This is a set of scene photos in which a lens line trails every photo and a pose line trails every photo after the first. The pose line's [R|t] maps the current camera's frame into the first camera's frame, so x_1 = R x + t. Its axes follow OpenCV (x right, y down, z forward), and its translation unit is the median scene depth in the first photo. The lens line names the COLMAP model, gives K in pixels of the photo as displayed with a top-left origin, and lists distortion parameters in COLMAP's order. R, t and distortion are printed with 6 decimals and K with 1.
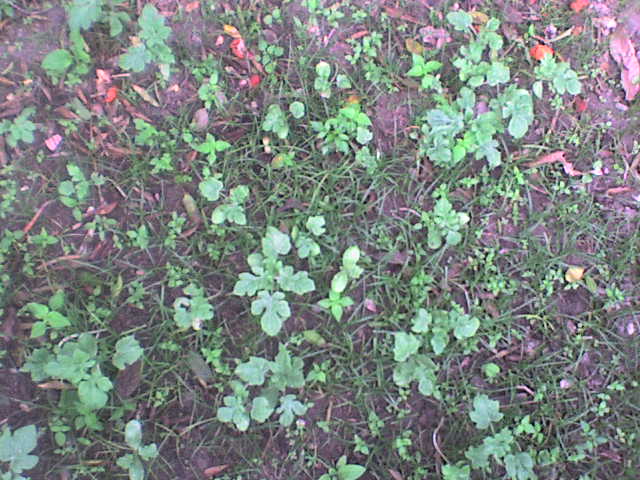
lens RADIAL K [[575.6, 0, 321.3], [0, 575.6, 239.2], [0, 0, 1]] dist [-0.001394, -0.002114]
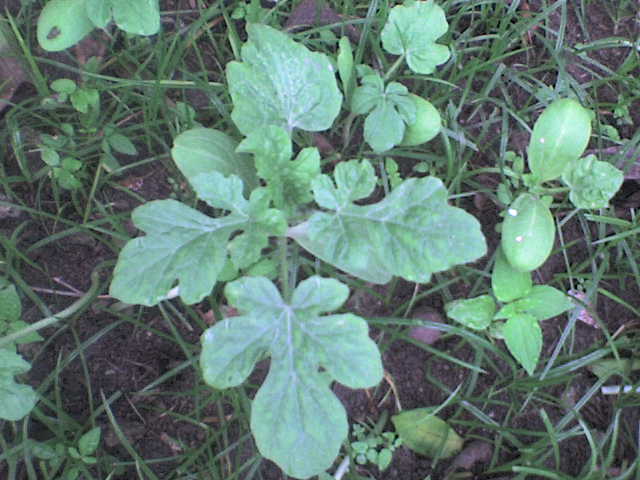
lens RADIAL K [[575.6, 0, 318.6], [0, 575.6, 241.8], [0, 0, 1]] dist [-0.001394, -0.002114]
pose [[0.995405, -0.062288, 0.072721, -0.087436], [0.062097, 0.998058, 0.004886, 0.074570], [-0.072884, -0.000348, 0.997340, 0.756686]]
